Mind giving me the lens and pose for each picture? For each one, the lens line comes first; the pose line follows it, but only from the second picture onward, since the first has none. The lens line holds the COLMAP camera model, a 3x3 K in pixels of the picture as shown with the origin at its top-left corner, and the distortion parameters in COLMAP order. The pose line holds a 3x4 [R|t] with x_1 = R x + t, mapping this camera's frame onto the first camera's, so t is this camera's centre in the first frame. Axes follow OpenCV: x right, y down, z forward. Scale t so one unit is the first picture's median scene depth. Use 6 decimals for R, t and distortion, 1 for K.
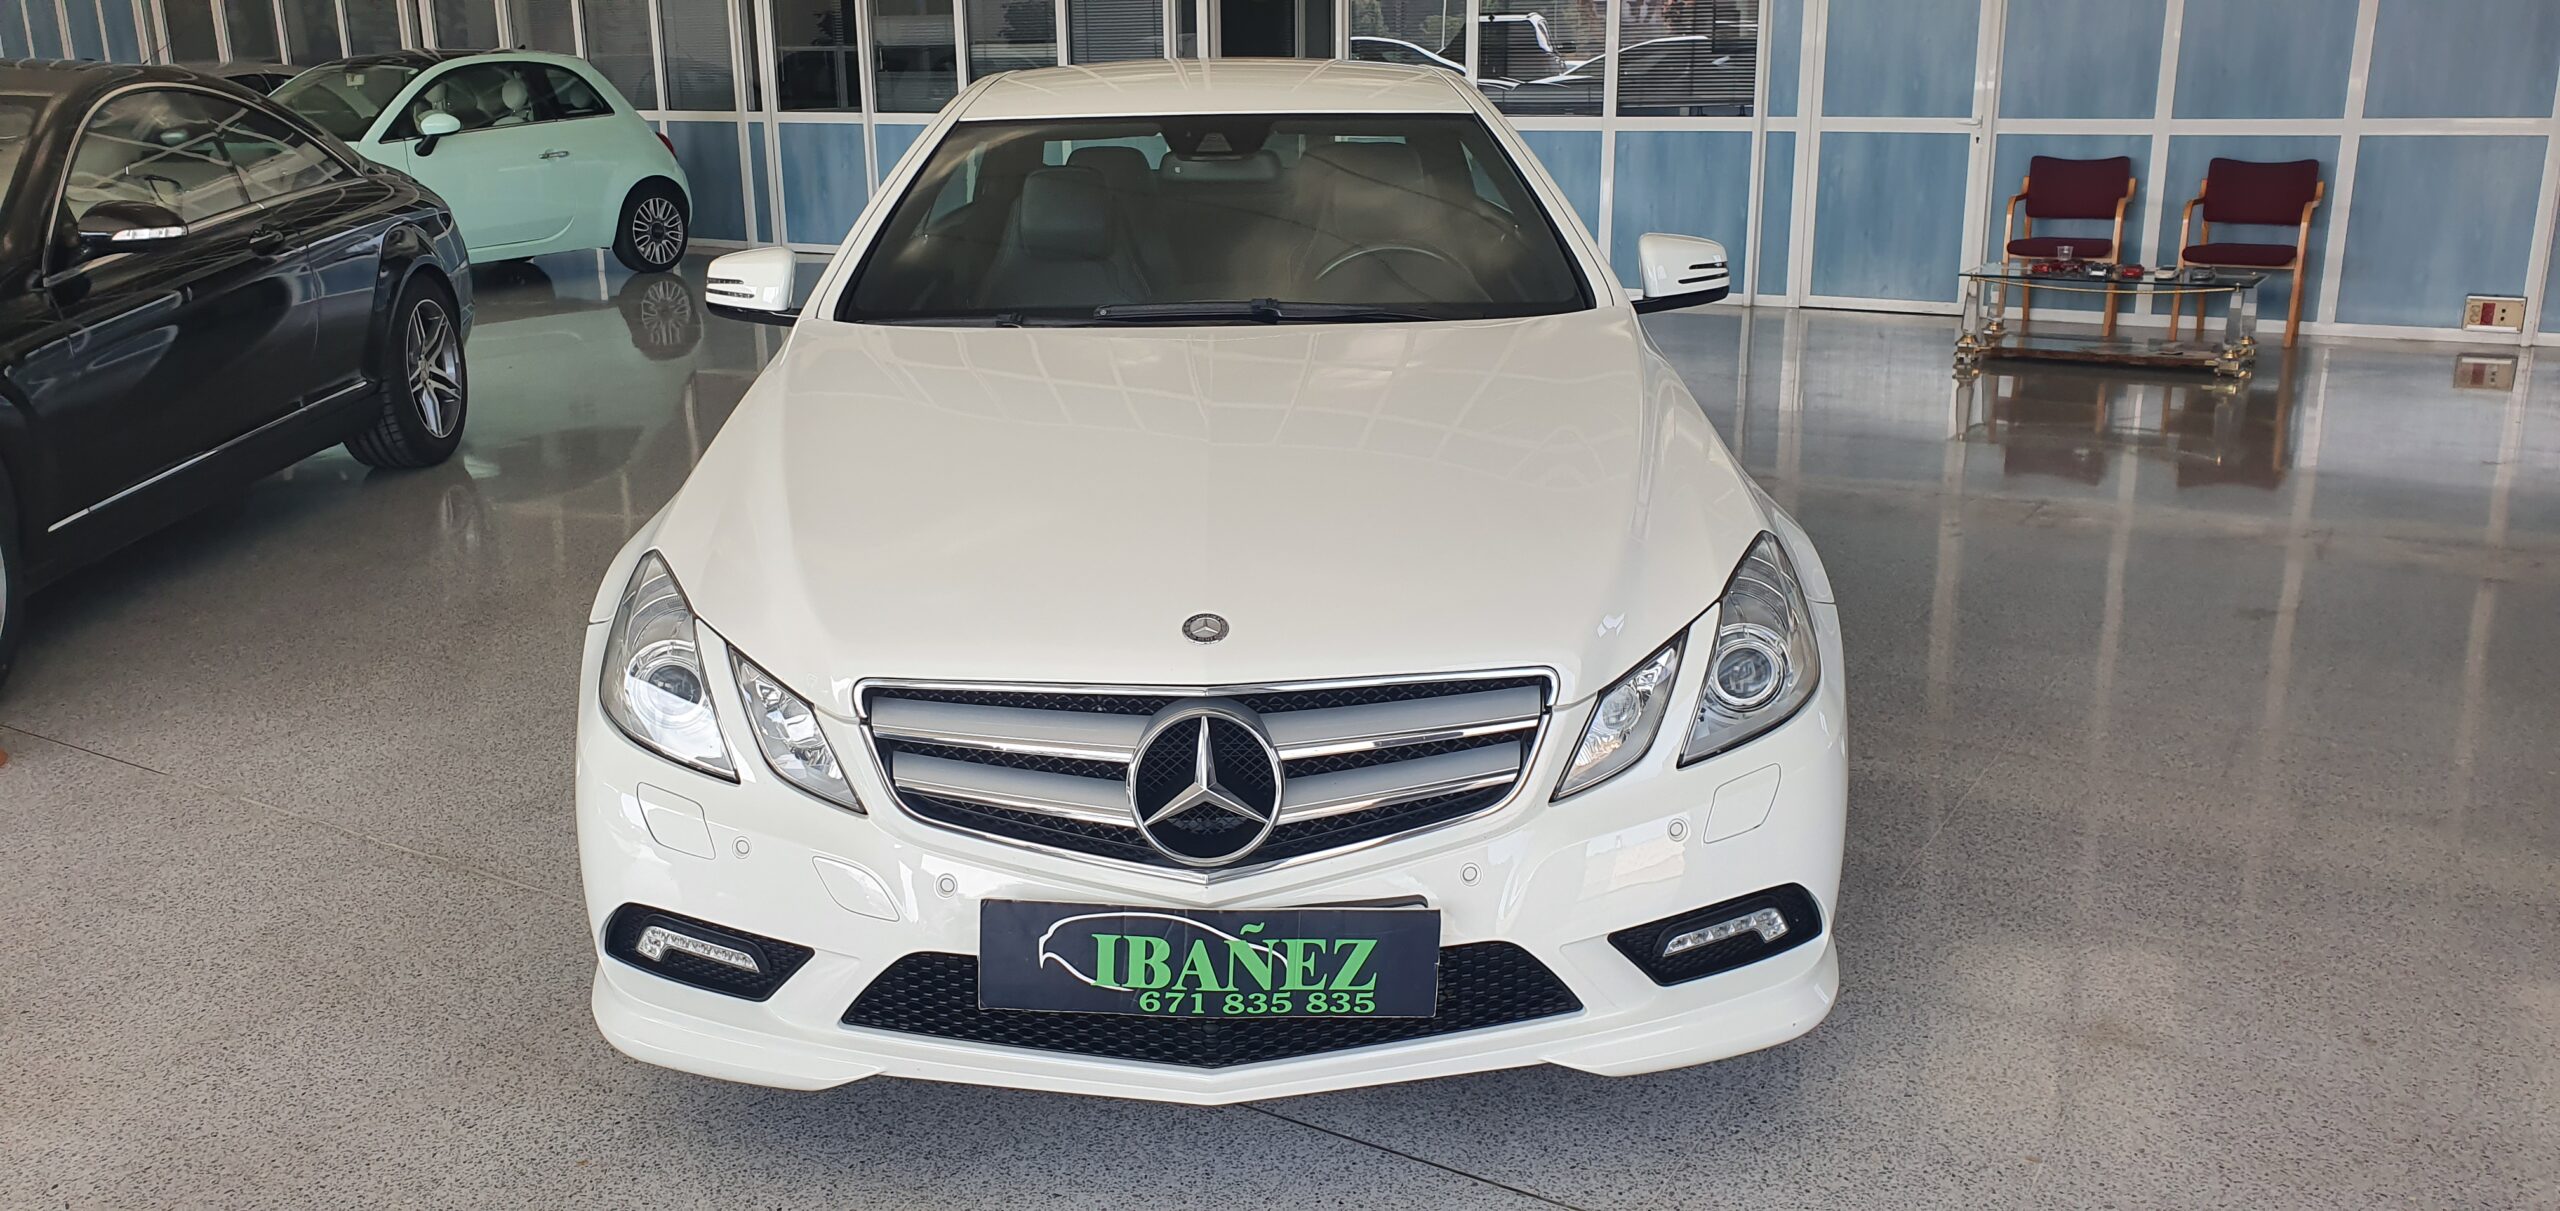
lens RADIAL K [[1867.0, 0, 1279.1], [0, 1867.0, 465.9], [0, 0, 1]] dist [0.049126, 0.002106]
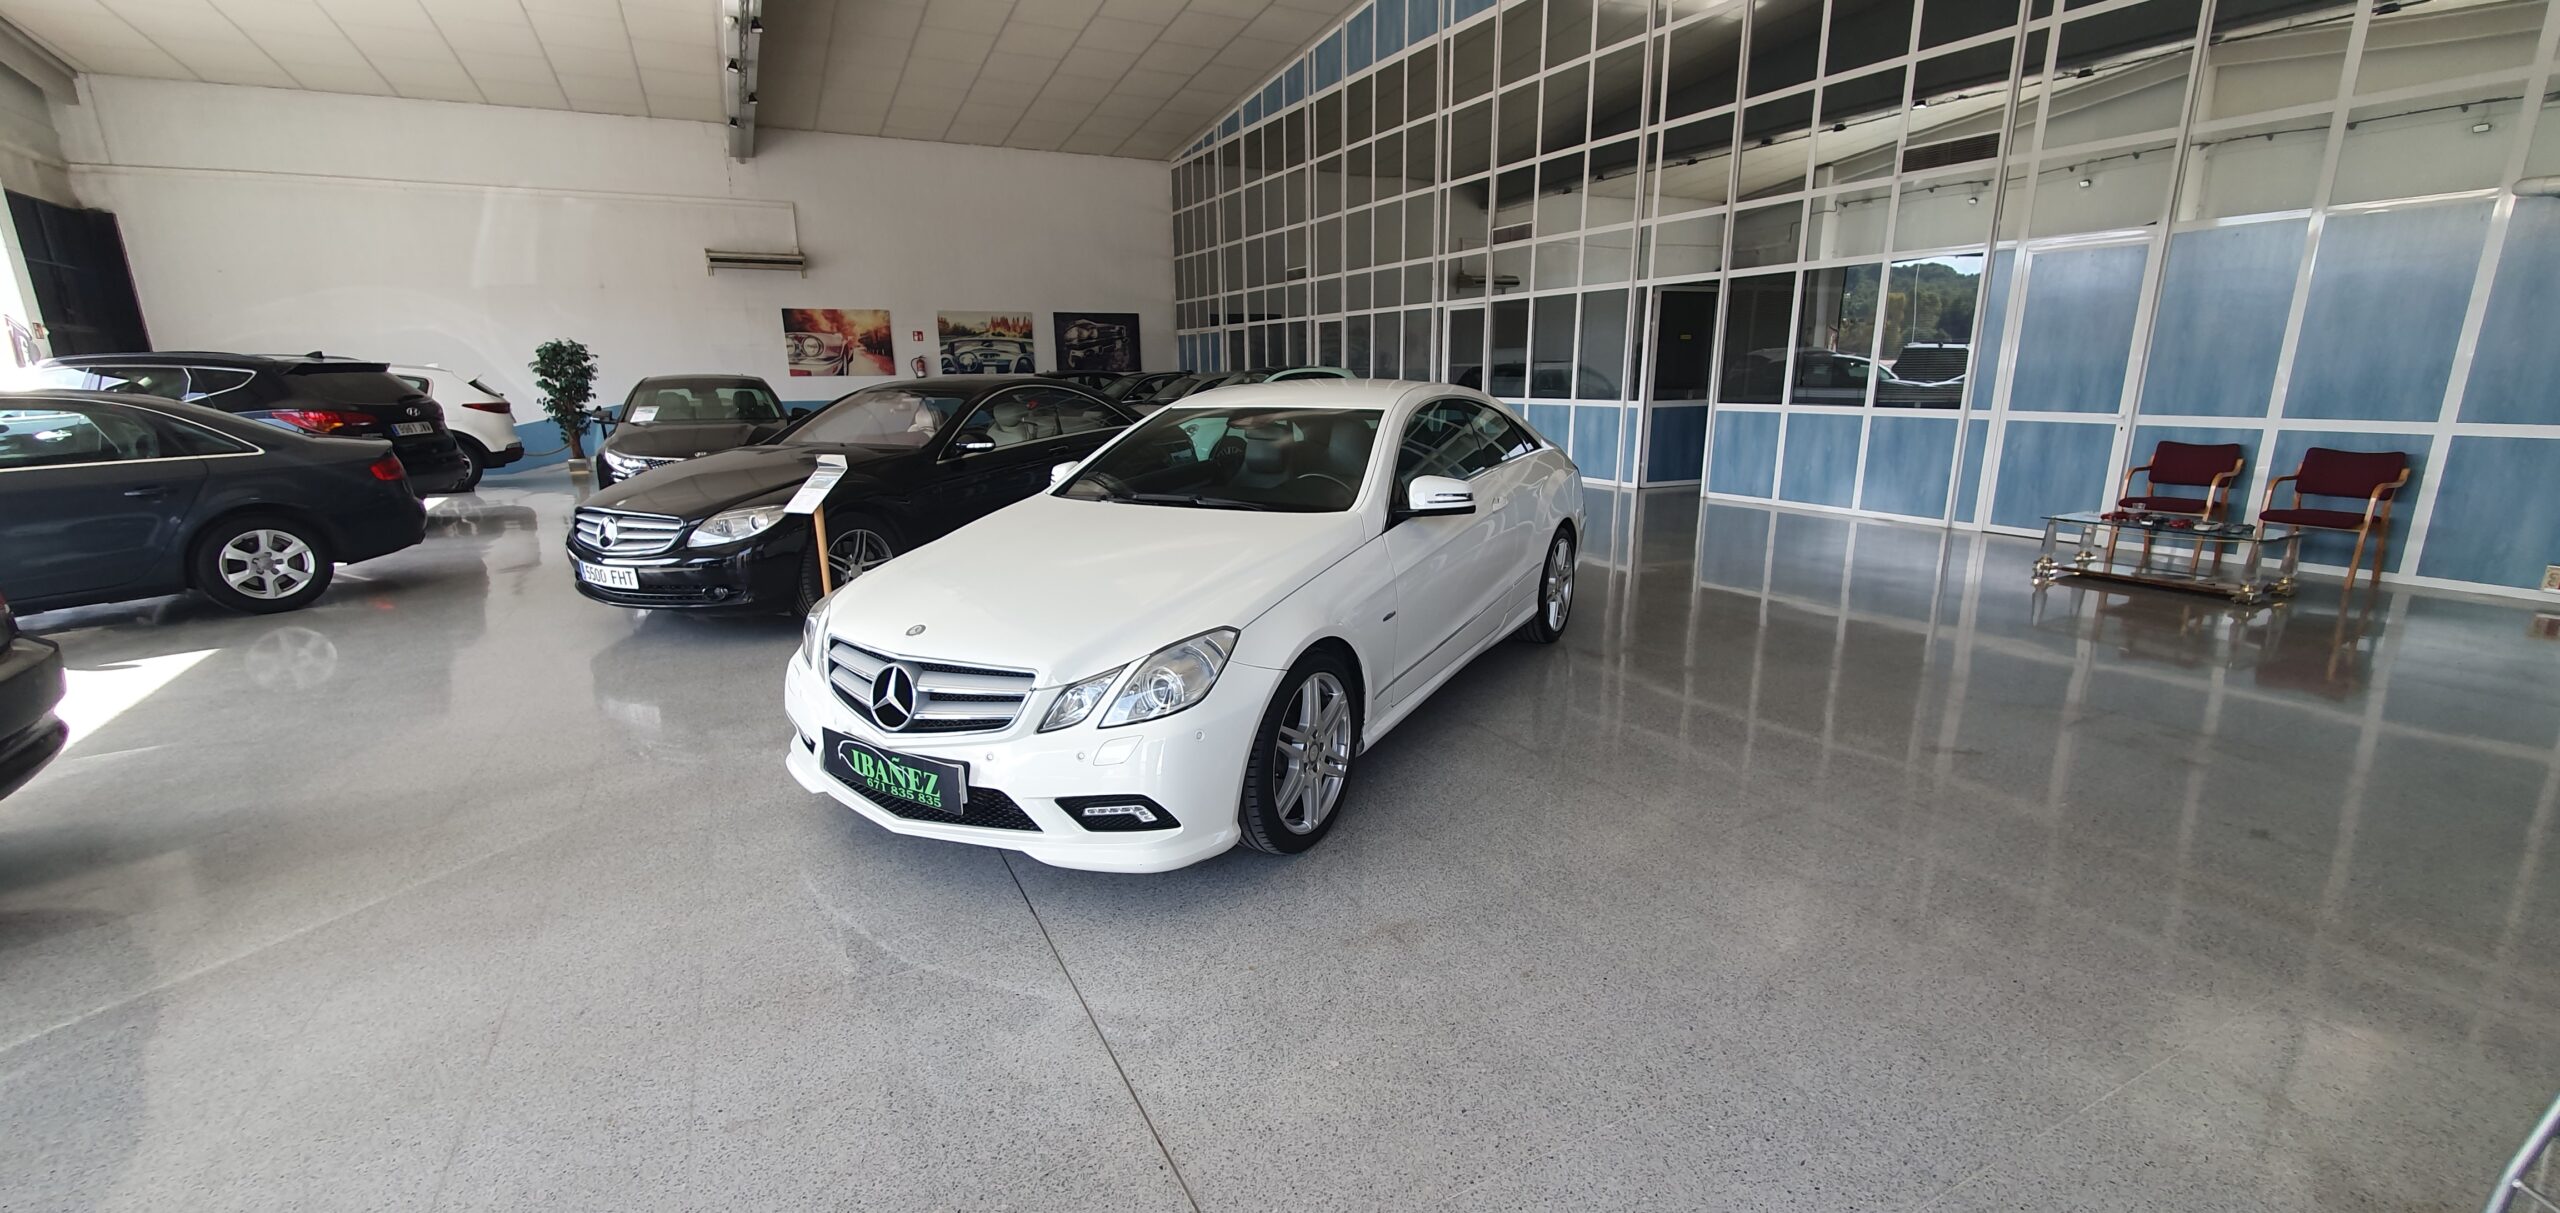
lens RADIAL K [[942.3, 0, 1281.7], [0, 942.3, 573.5], [0, 0, 1]] dist [0.023642, -0.000062]
pose [[0.879950, 0.103524, -0.463649, 0.171478], [-0.103698, 0.994290, 0.025200, -0.011857], [0.463610, 0.025904, 0.885661, 0.030778]]
